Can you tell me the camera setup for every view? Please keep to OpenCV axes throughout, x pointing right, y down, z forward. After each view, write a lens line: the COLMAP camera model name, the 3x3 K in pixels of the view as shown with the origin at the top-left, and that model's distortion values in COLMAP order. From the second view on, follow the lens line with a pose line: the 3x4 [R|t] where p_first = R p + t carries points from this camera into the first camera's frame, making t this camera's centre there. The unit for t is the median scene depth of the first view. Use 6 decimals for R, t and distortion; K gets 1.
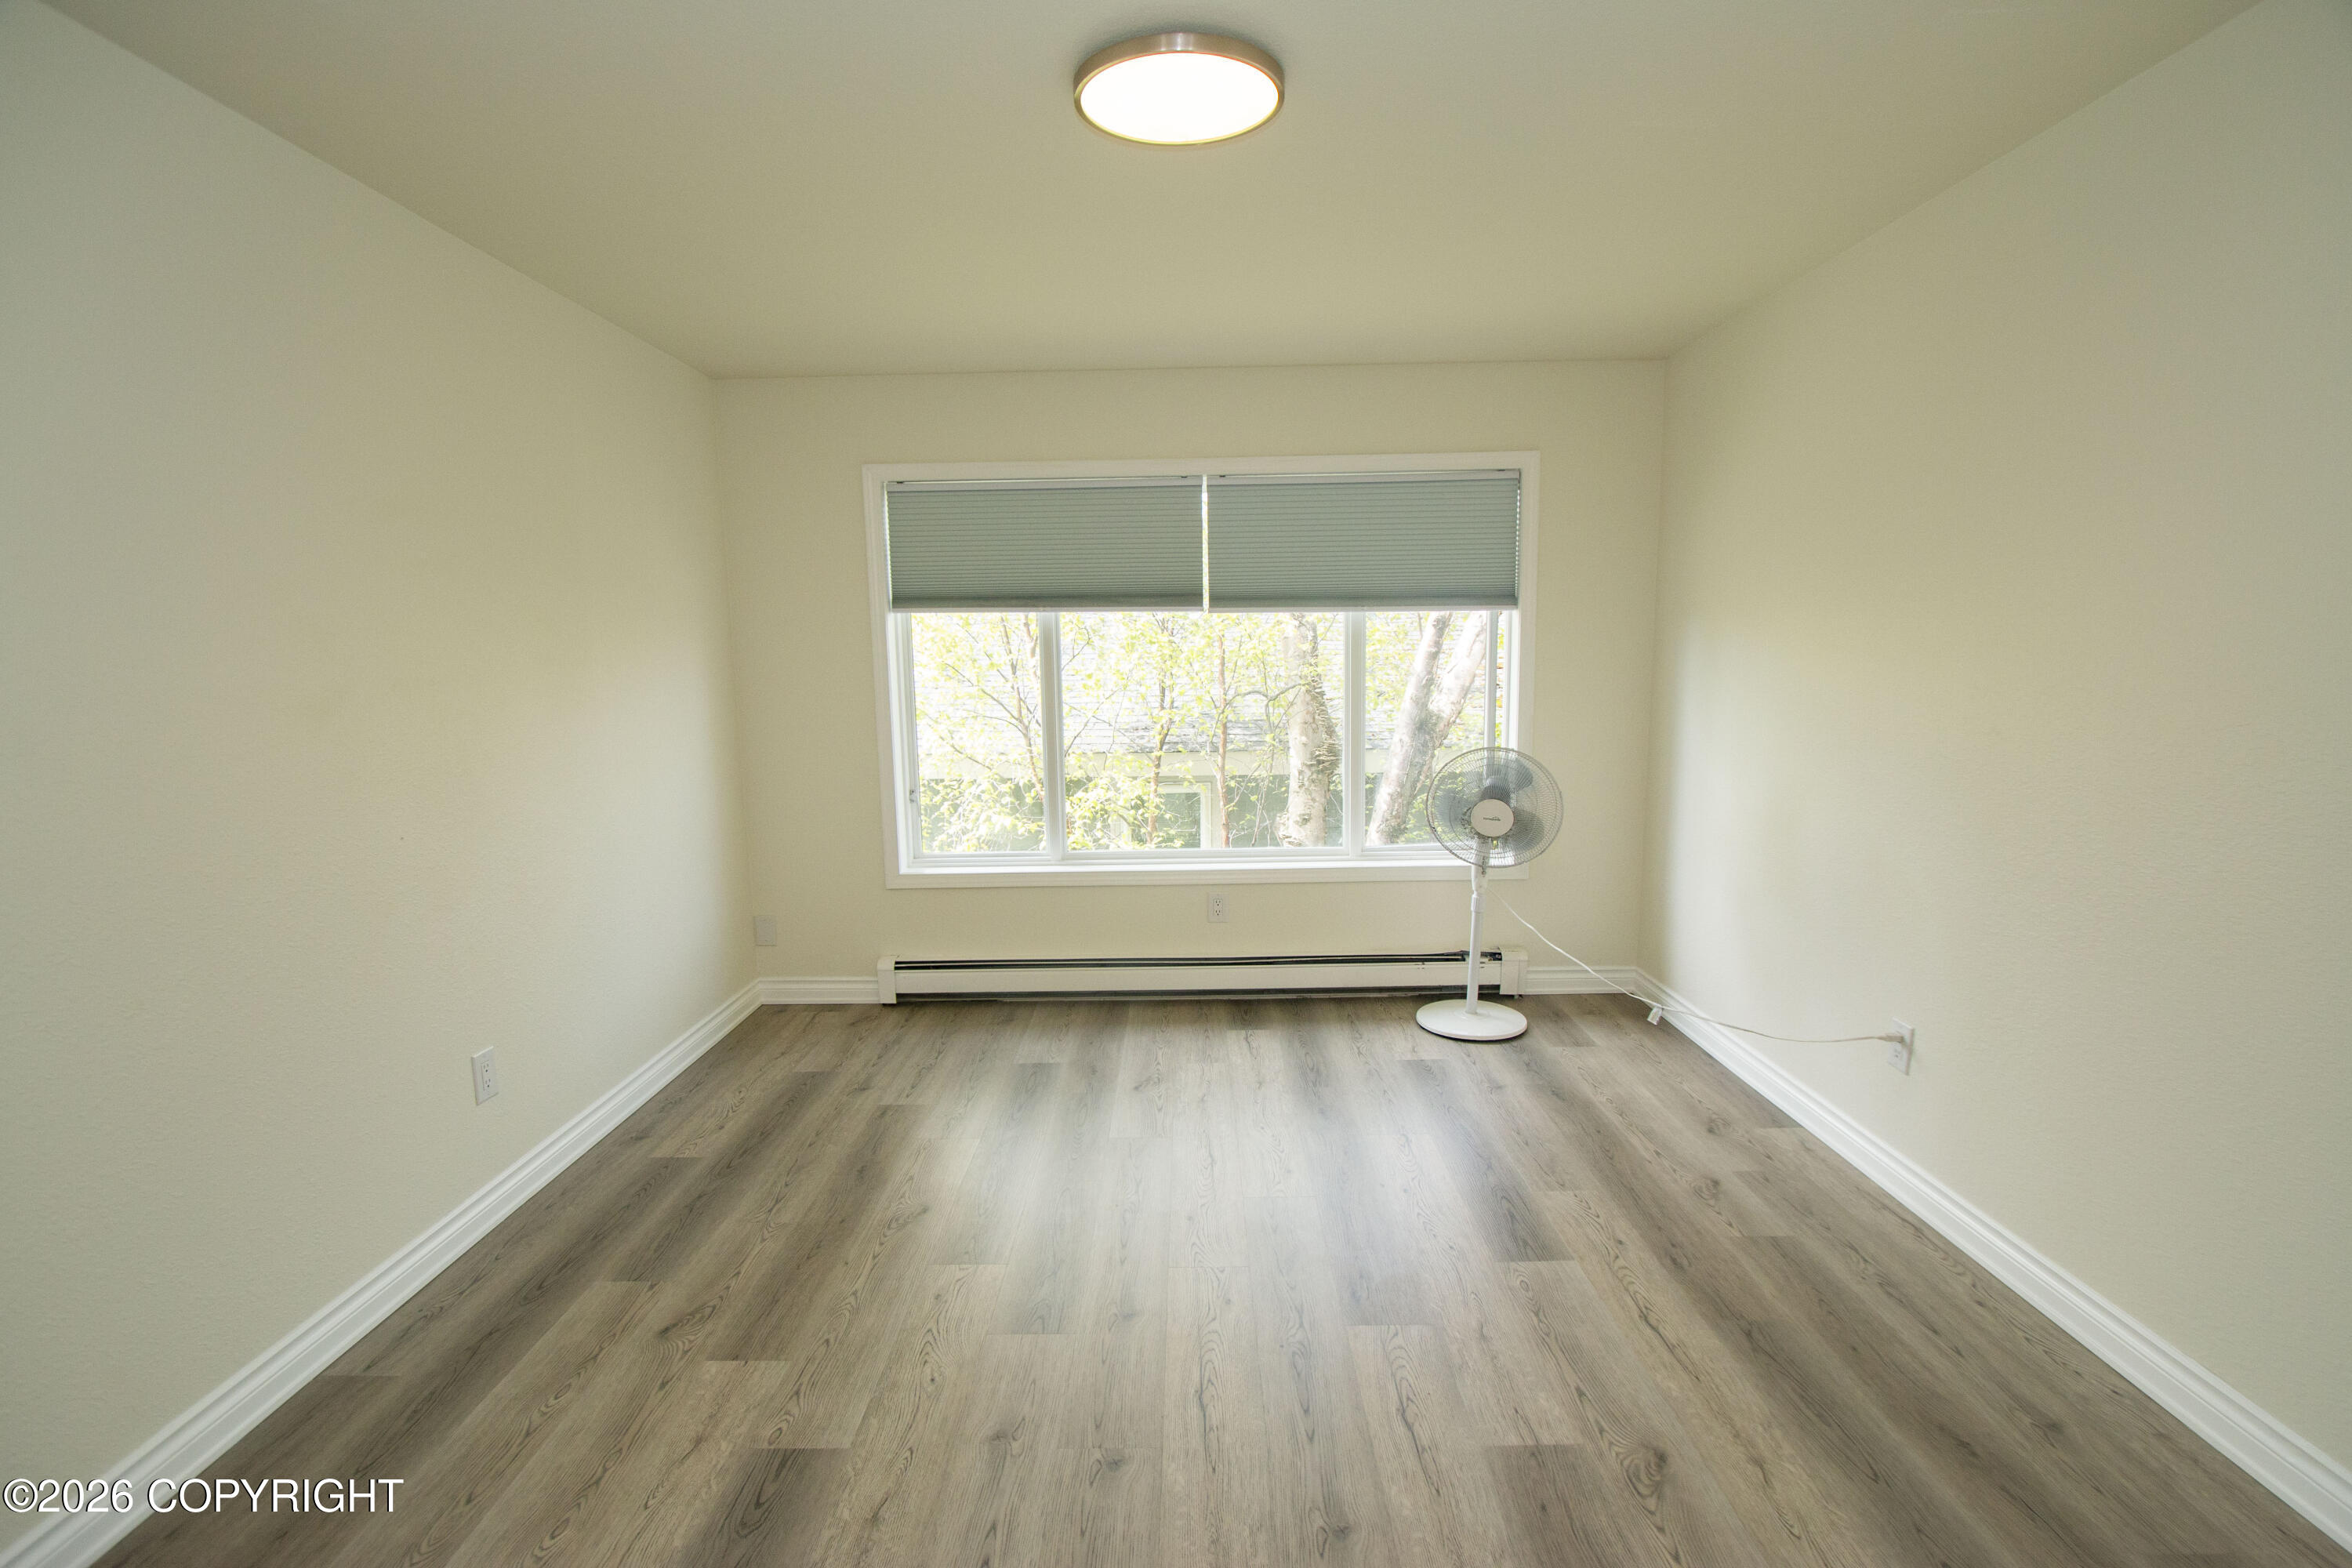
lens RADIAL K [[1075.9, 0, 1186.8], [0, 1075.9, 811.2], [0, 0, 1]] dist [-0.016372, 0.001354]
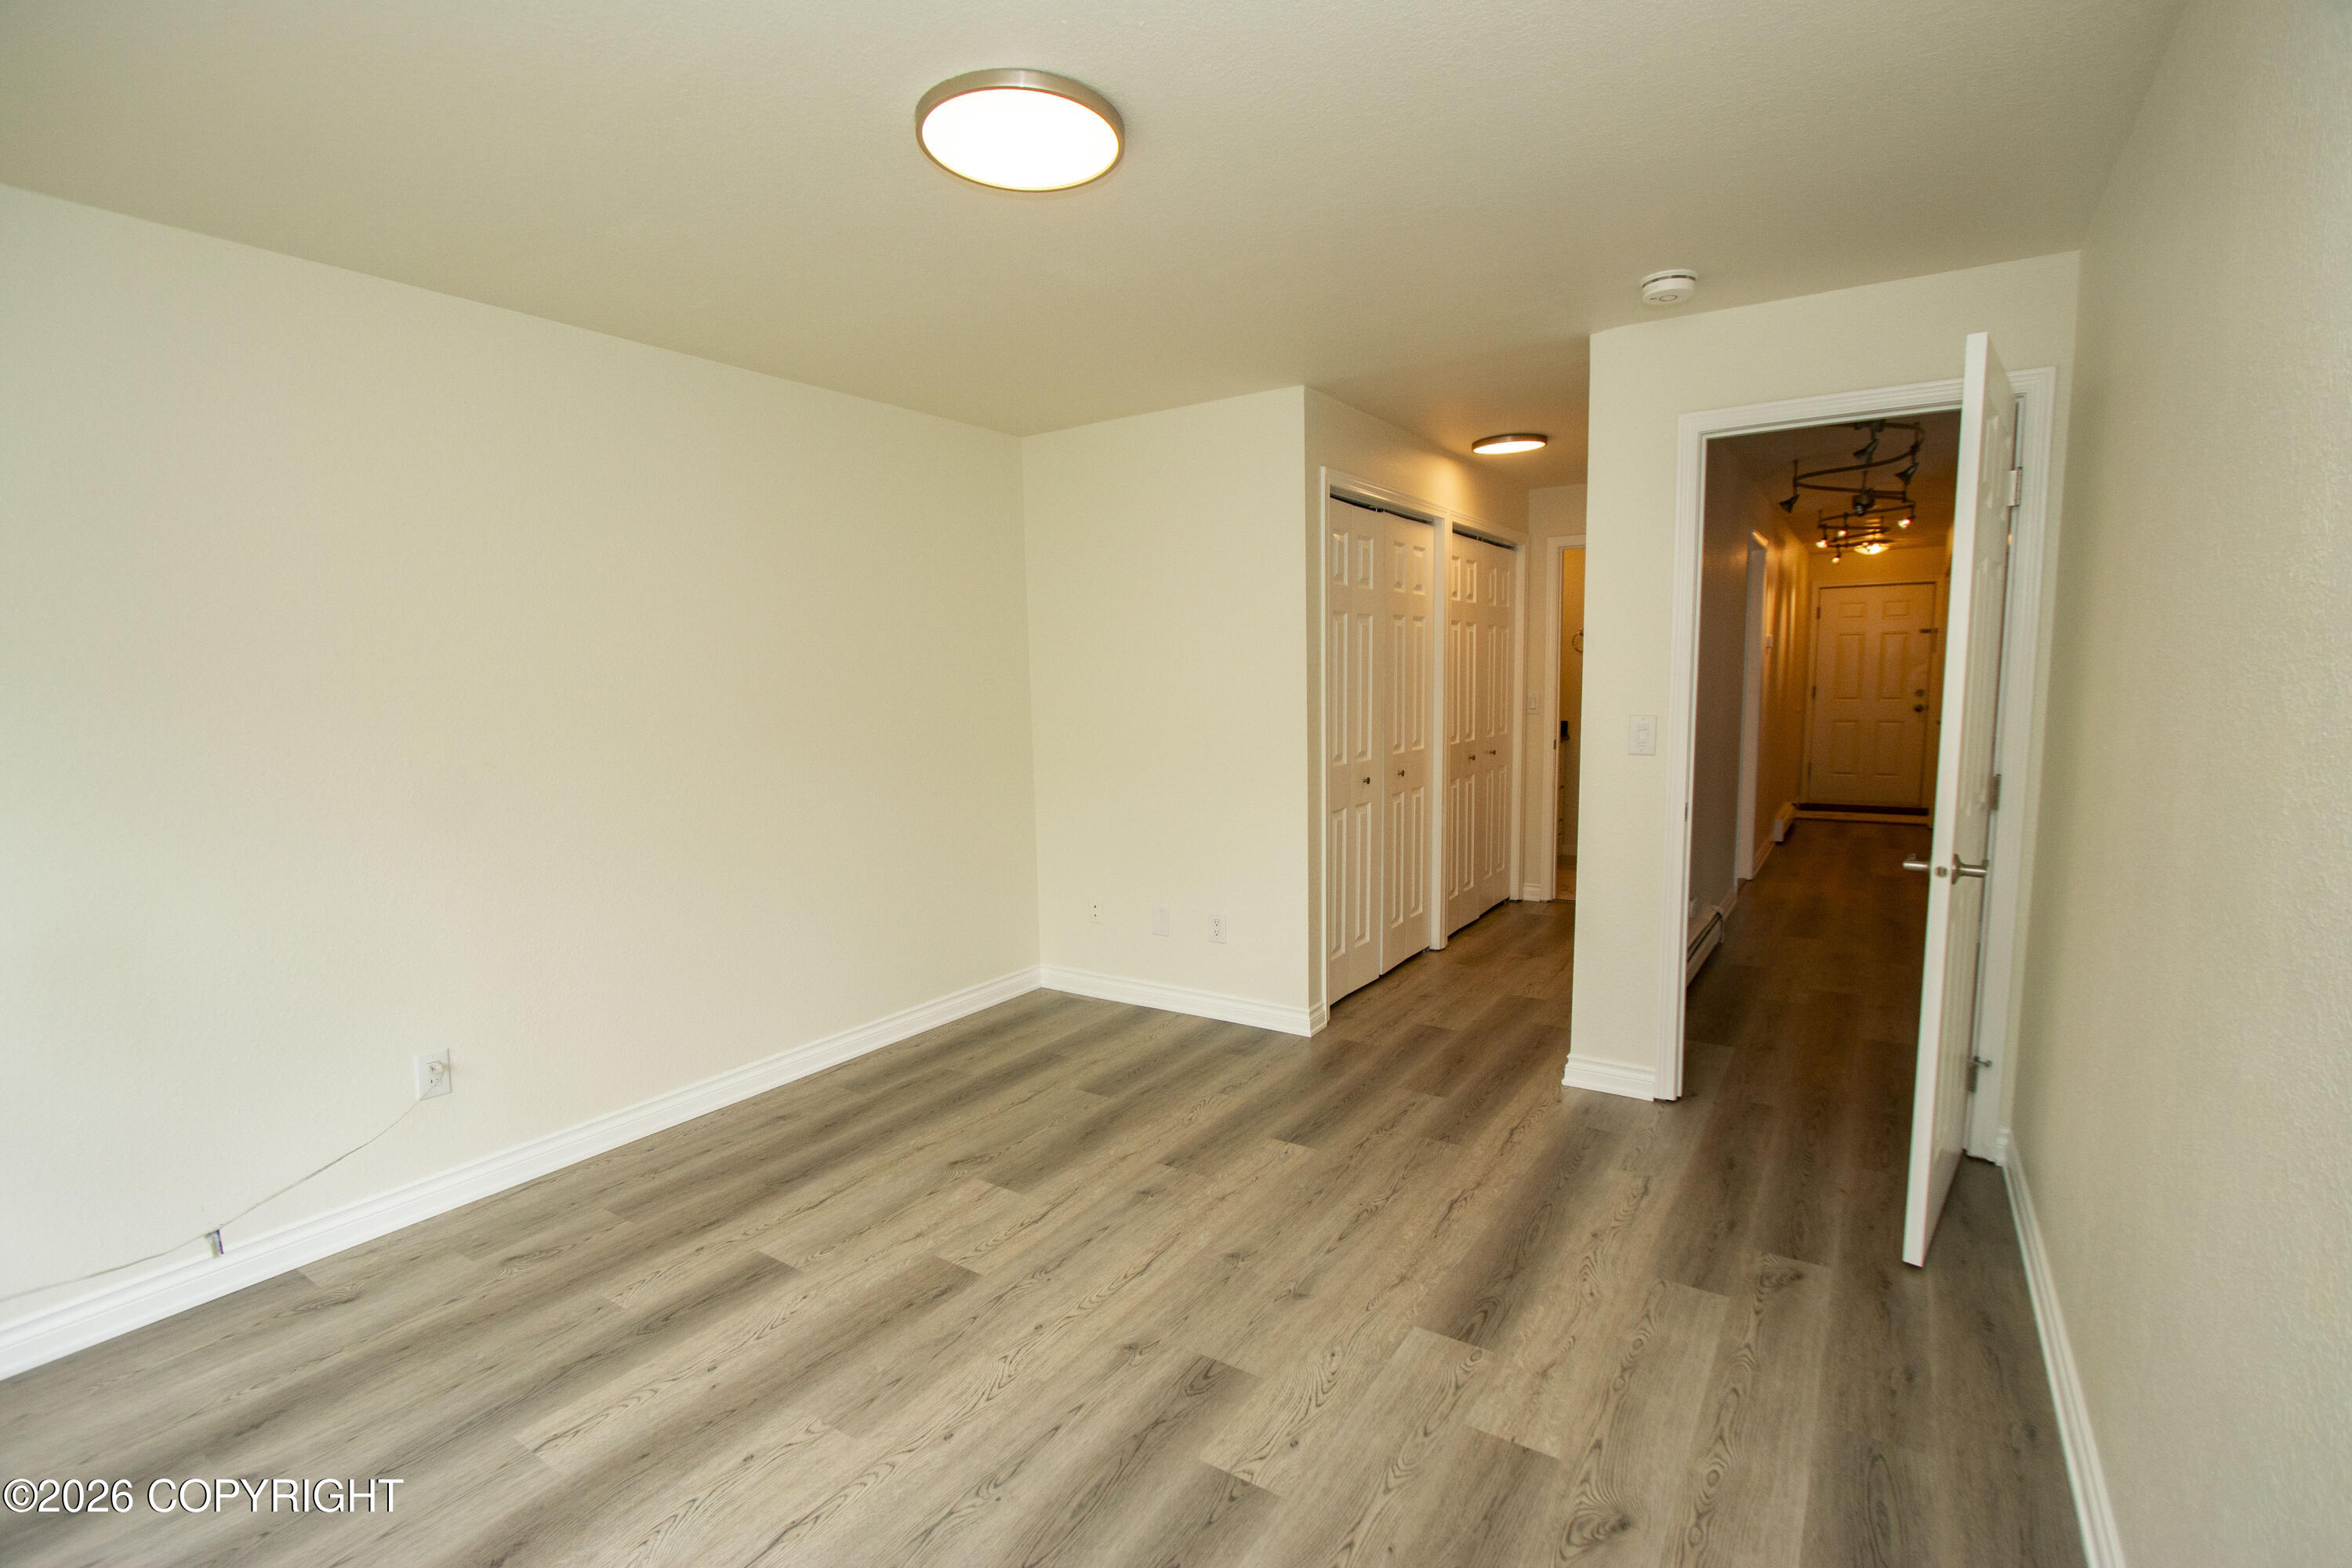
lens RADIAL K [[1075.9, 0, 1186.8], [0, 1075.9, 811.2], [0, 0, 1]] dist [-0.016372, 0.001354]
pose [[-0.837621, -0.038501, 0.544894, -0.661743], [0.112271, 0.964083, 0.240704, -0.254468], [-0.534590, 0.262795, -0.803214, 1.756508]]
